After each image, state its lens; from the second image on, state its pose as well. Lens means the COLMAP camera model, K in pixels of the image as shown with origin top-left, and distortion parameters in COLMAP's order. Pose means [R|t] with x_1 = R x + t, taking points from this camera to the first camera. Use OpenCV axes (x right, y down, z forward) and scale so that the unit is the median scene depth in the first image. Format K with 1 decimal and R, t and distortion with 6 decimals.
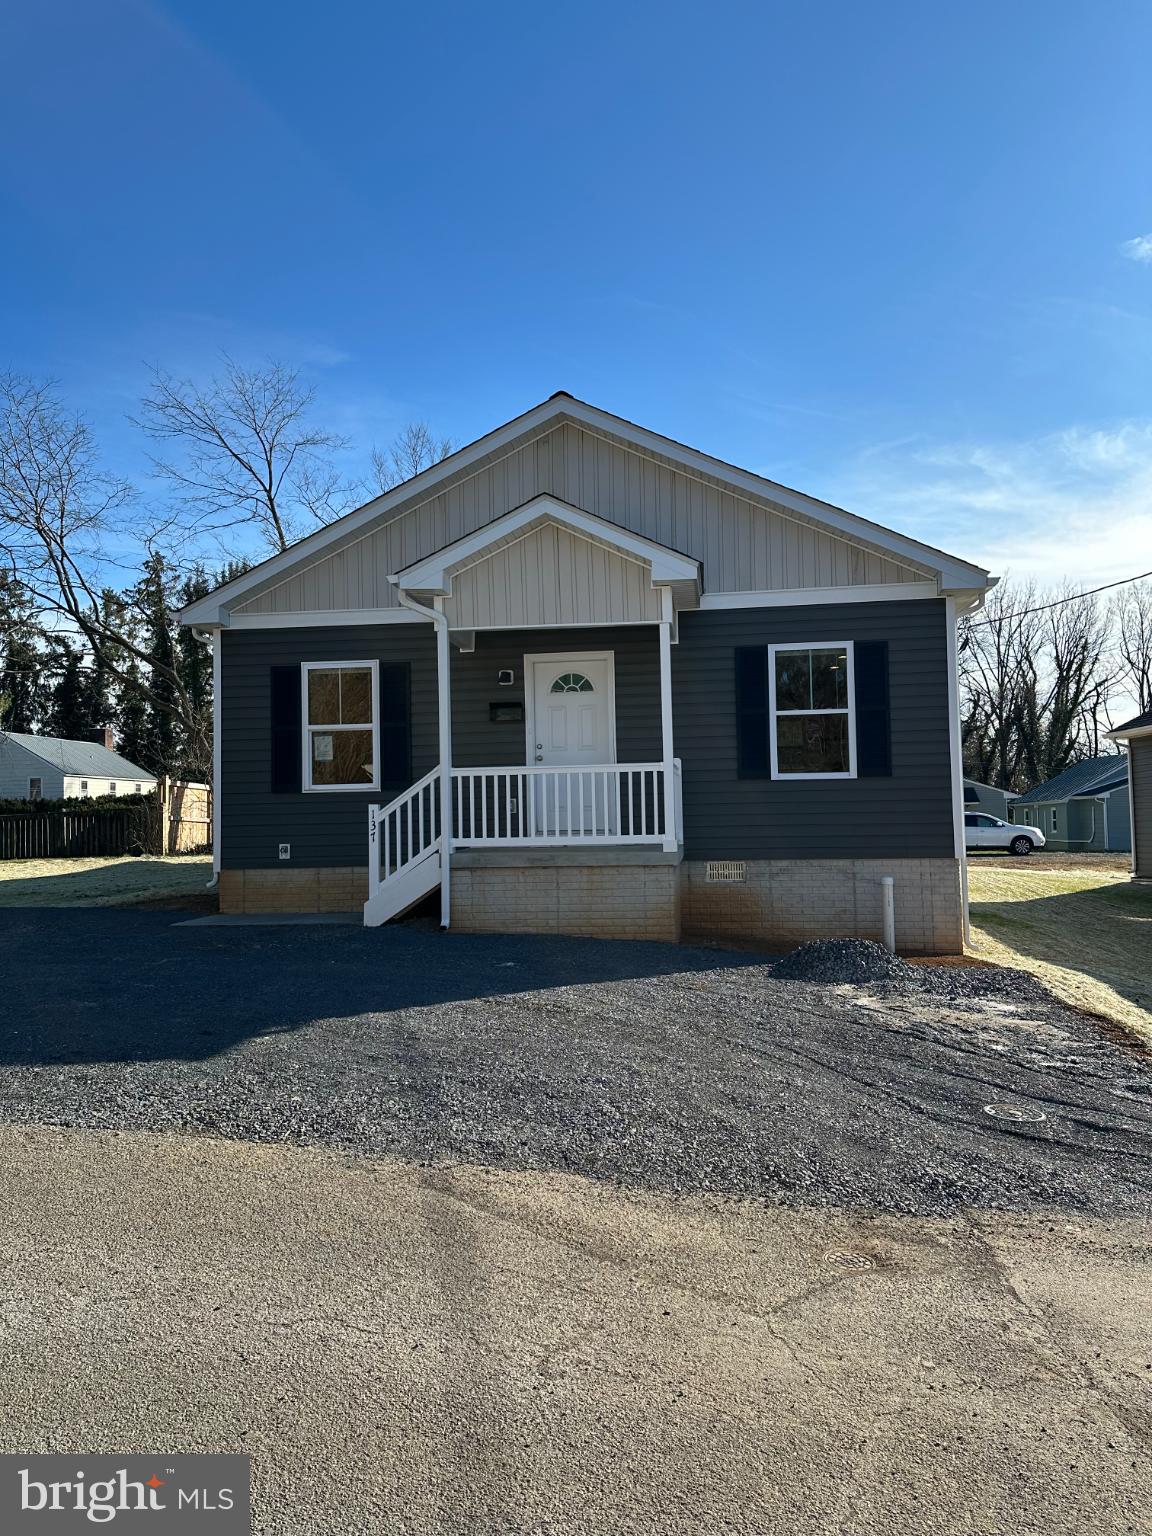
lens RADIAL K [[1102.2, 0, 581.2], [0, 1102.2, 772.7], [0, 0, 1]] dist [0.124935, 0.000289]
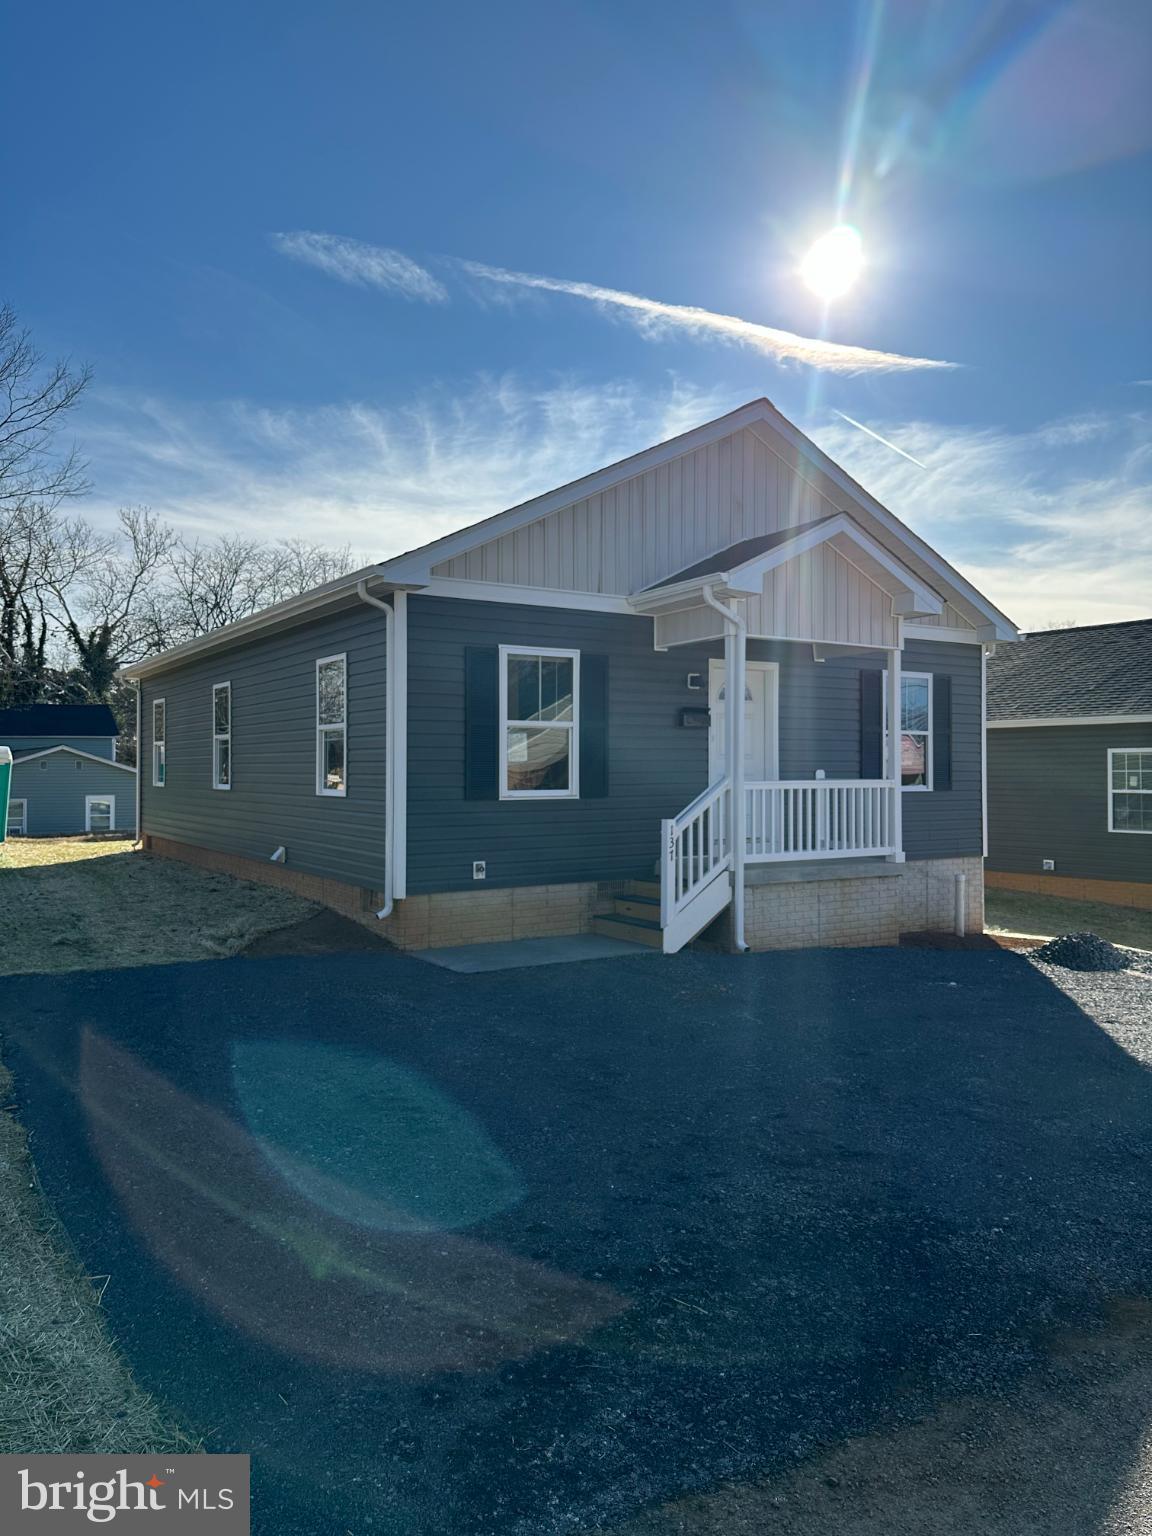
lens RADIAL K [[1069.7, 0, 571.3], [0, 1069.7, 773.4], [0, 0, 1]] dist [0.070107, 0.000243]
pose [[0.775956, 0.016572, 0.630569, -0.766077], [-0.040510, 0.998900, 0.023597, -0.025020], [-0.629485, -0.043855, 0.775774, 0.357630]]
